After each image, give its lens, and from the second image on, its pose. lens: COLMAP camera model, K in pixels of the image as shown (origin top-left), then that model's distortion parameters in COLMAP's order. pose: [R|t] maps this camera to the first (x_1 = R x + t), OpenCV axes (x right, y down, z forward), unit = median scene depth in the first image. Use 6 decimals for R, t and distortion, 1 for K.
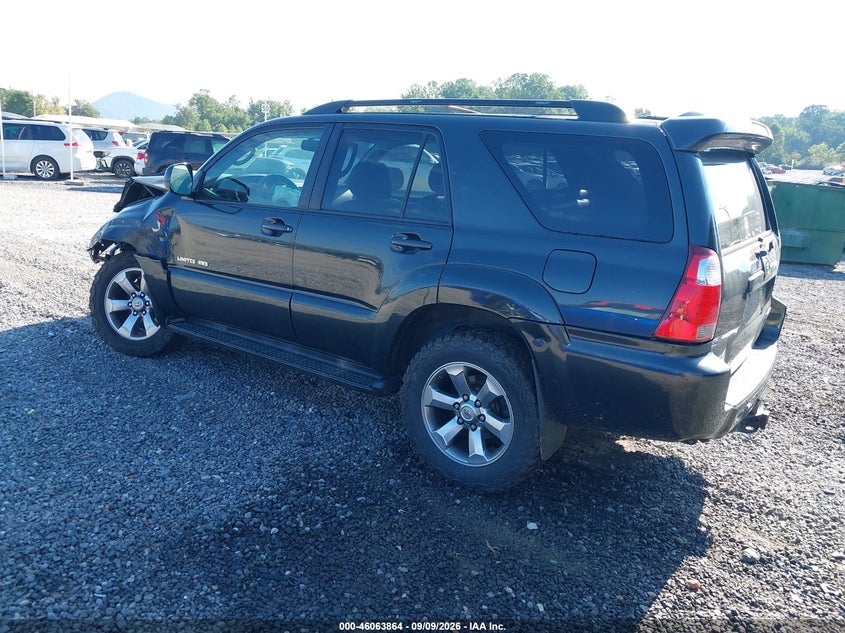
lens RADIAL K [[672.4, 0, 422.5], [0, 672.4, 316.5], [0, 0, 1]] dist [0.004581, -0.004568]
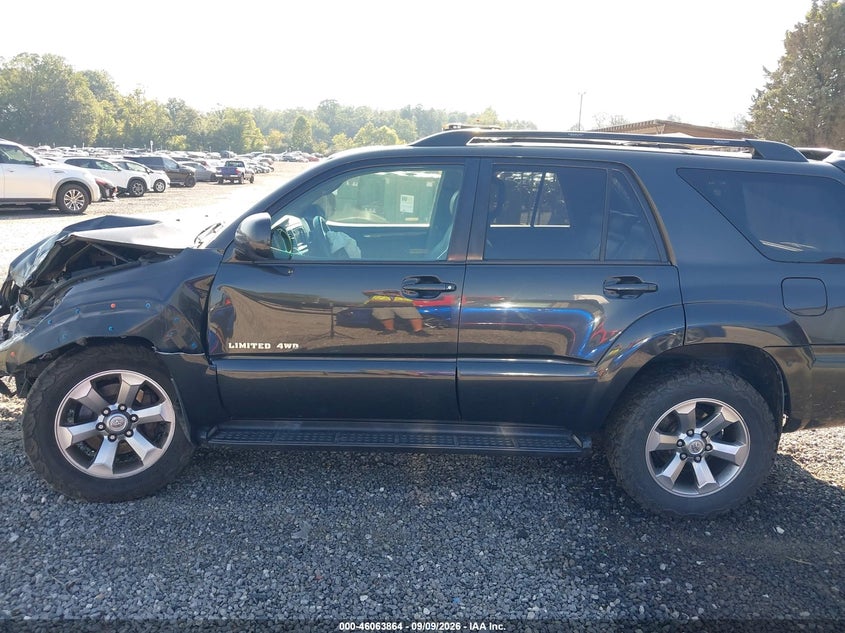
lens RADIAL K [[672.4, 0, 422.5], [0, 672.4, 316.5], [0, 0, 1]] dist [0.004581, -0.004568]
pose [[0.794826, -0.159206, 0.585581, -0.687953], [0.150538, 0.986538, 0.063888, -0.147383], [-0.587869, 0.037373, 0.808092, 0.351525]]
